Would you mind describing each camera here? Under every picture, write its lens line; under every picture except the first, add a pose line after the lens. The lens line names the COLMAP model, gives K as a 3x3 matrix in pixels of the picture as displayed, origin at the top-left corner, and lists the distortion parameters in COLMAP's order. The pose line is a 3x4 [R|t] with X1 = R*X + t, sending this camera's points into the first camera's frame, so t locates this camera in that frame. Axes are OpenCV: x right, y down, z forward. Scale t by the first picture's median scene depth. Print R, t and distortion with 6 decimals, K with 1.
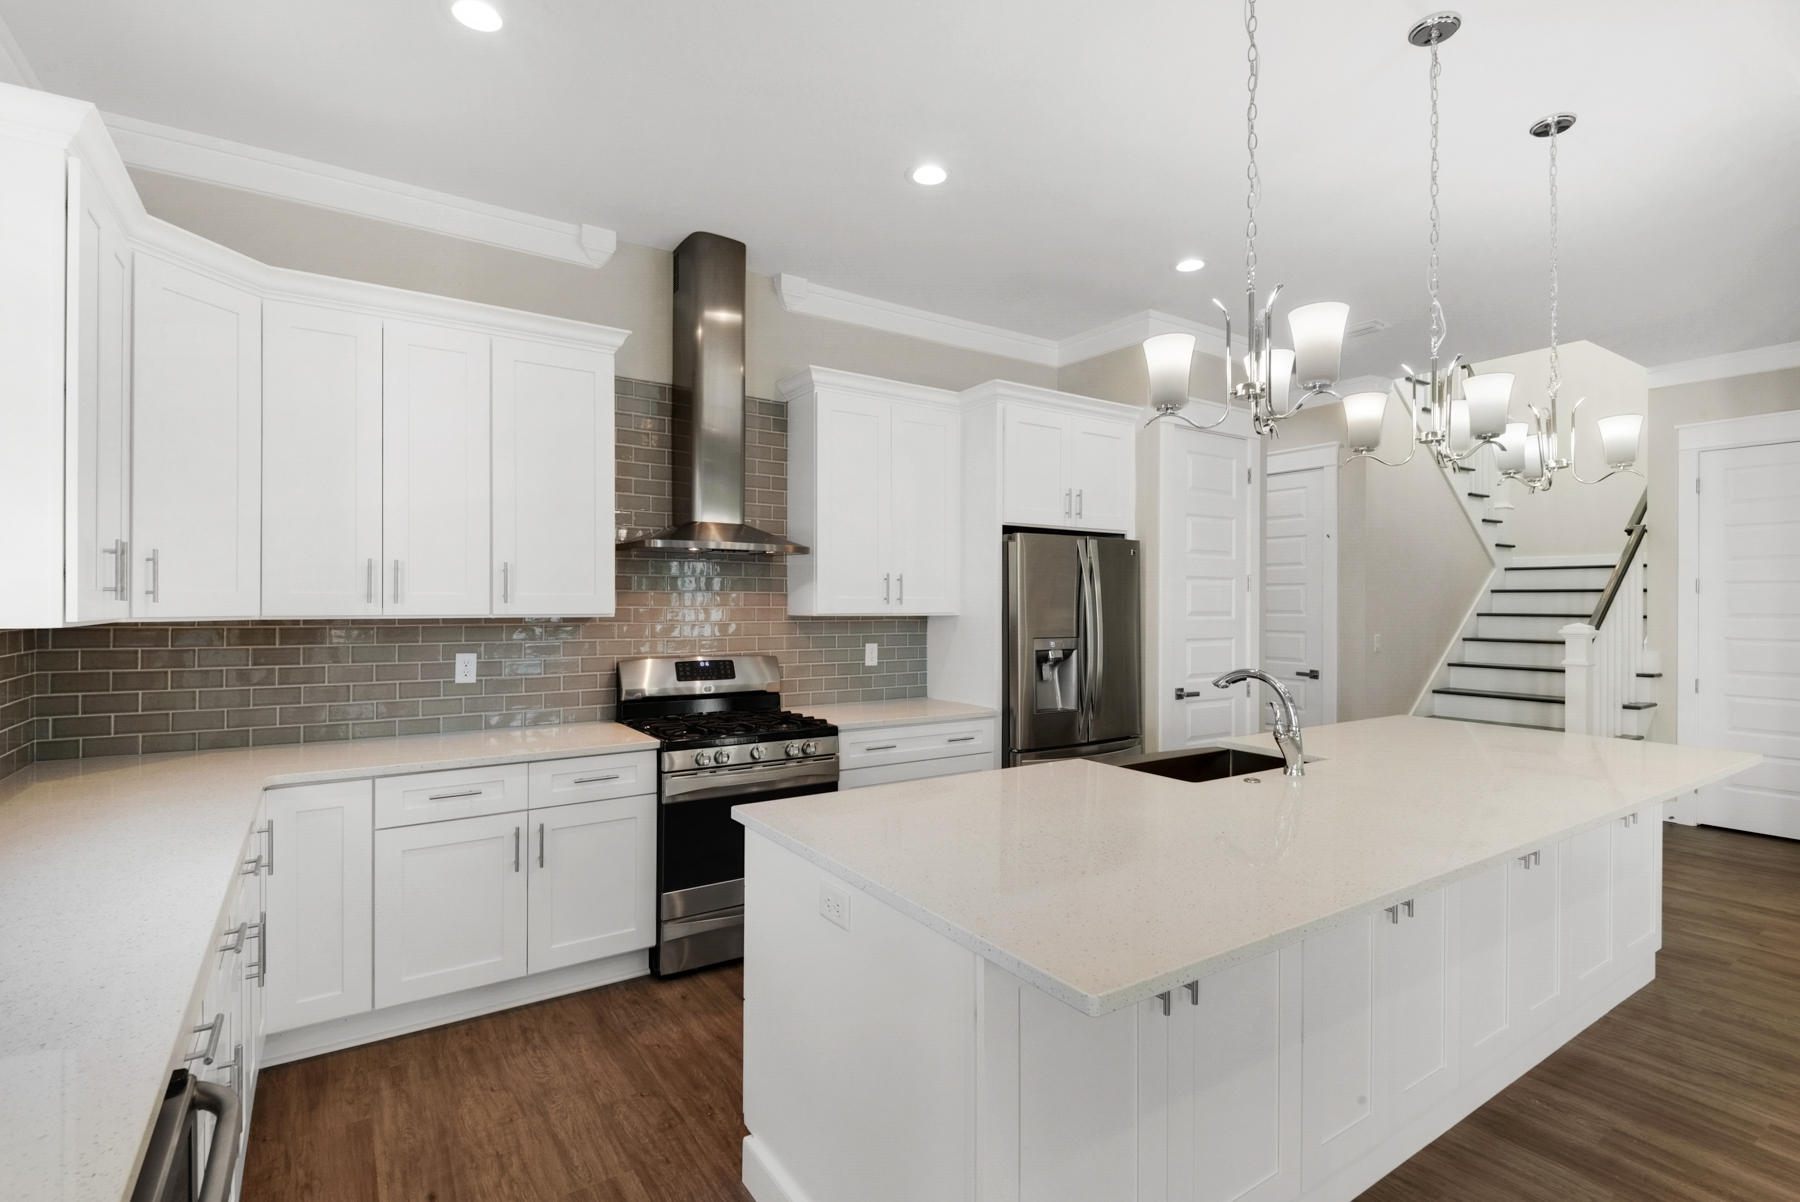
lens RADIAL K [[852.6, 0, 906.5], [0, 852.6, 603.4], [0, 0, 1]] dist [0.028069, -0.022795]
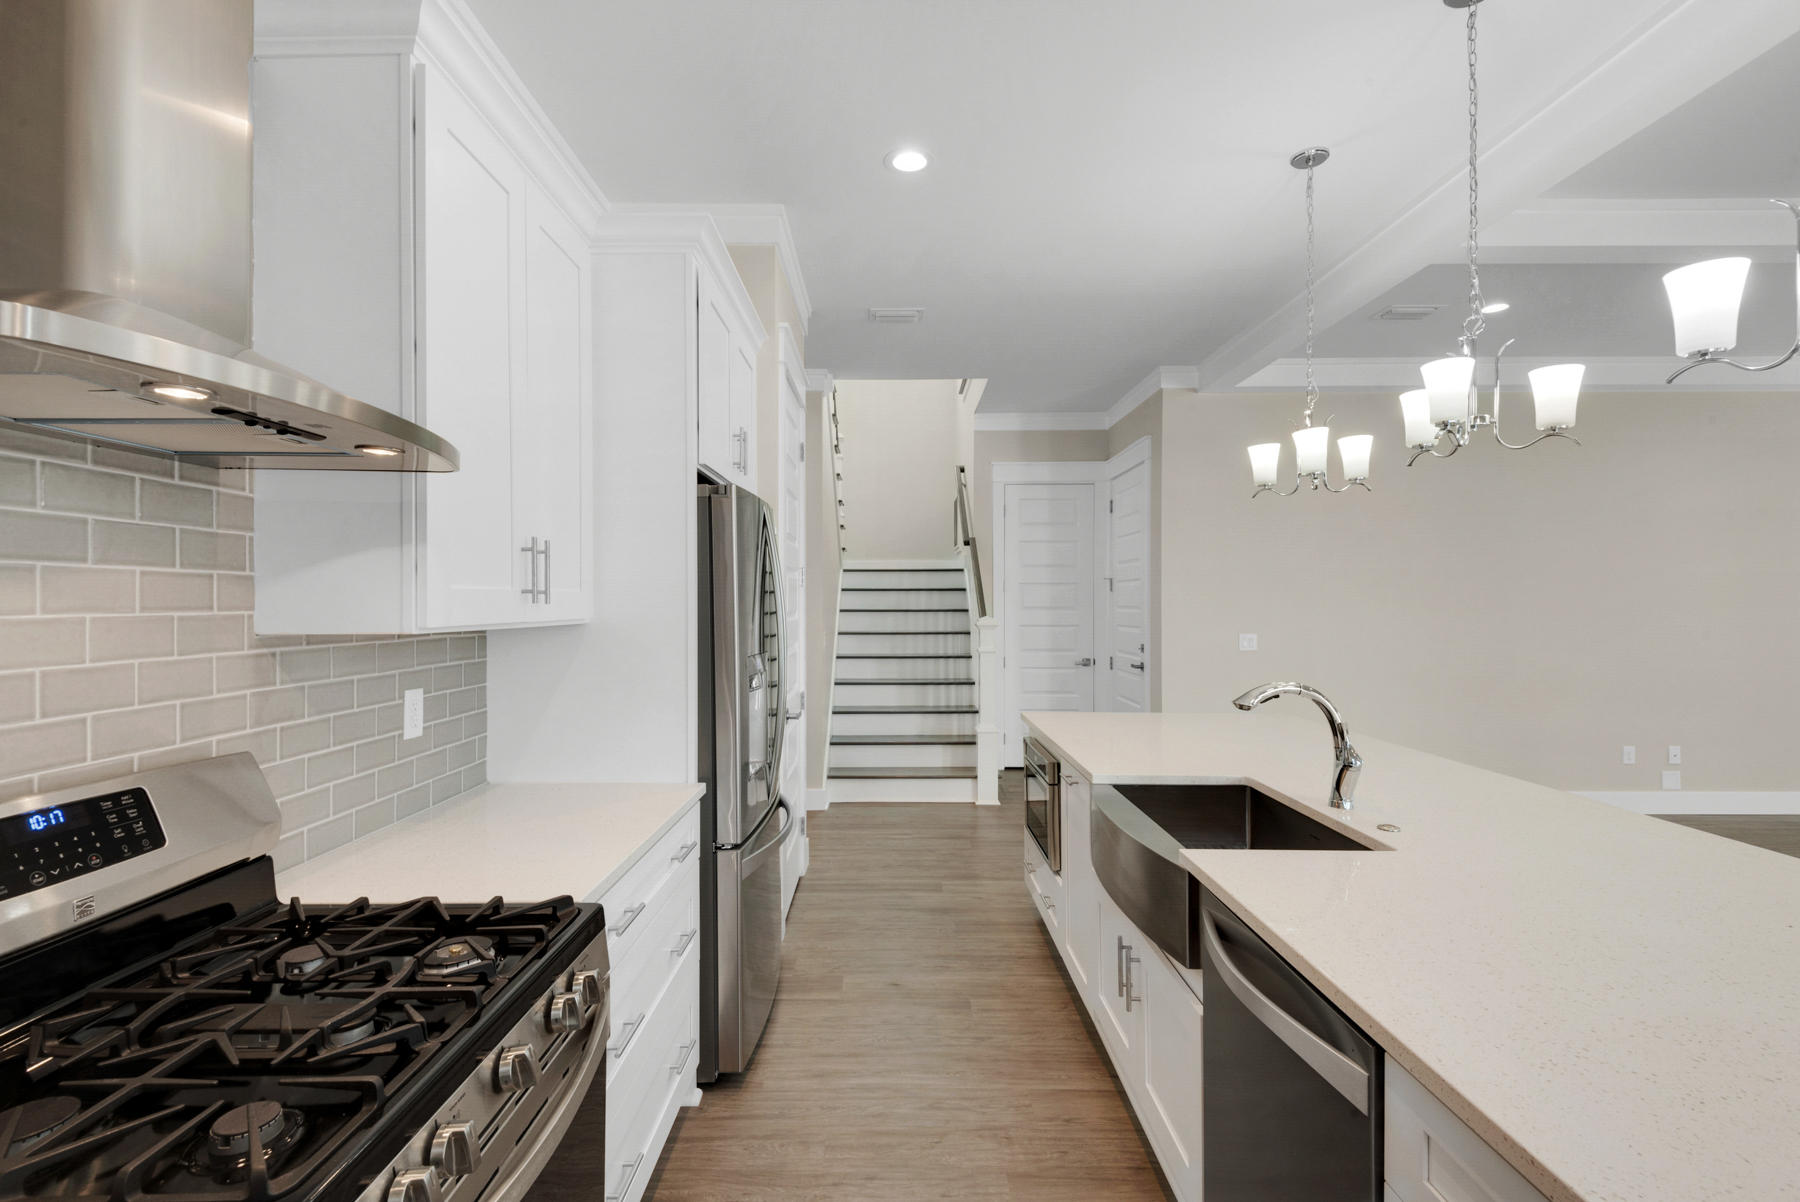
lens RADIAL K [[813.4, 0, 900.0], [0, 813.4, 601.0], [0, 0, 1]] dist [0.010120, -0.010029]
pose [[0.570457, -0.004553, 0.821315, -0.294554], [0.009374, 0.999956, -0.000968, 0.002243], [-0.821274, 0.008251, 0.570475, 0.619345]]
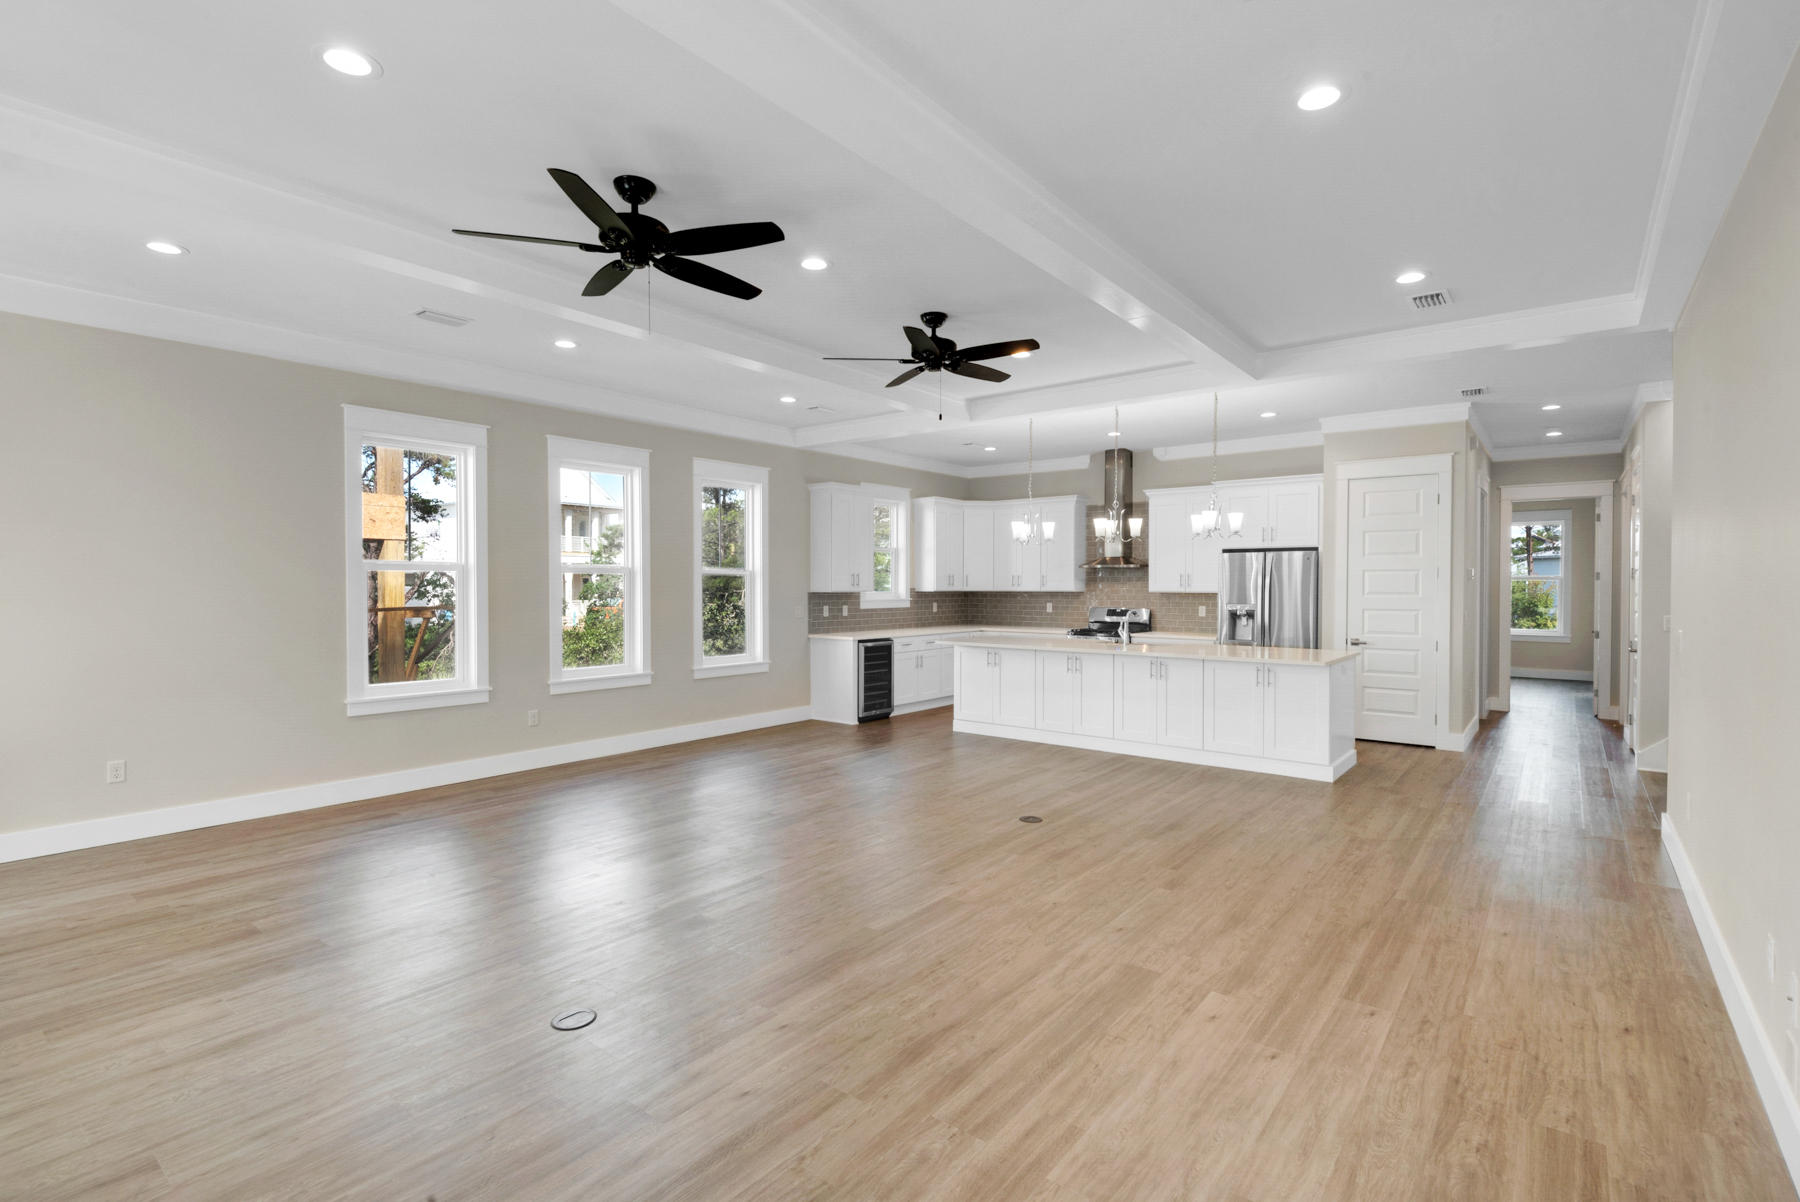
lens RADIAL K [[843.3, 0, 903.7], [0, 843.3, 594.4], [0, 0, 1]] dist [0.000371, 0.000498]
pose [[0.284020, 0.001853, -0.958816, 2.027096], [-0.003013, 0.999995, 0.001040, 0.021982], [0.958813, 0.002594, 0.284025, -0.354176]]
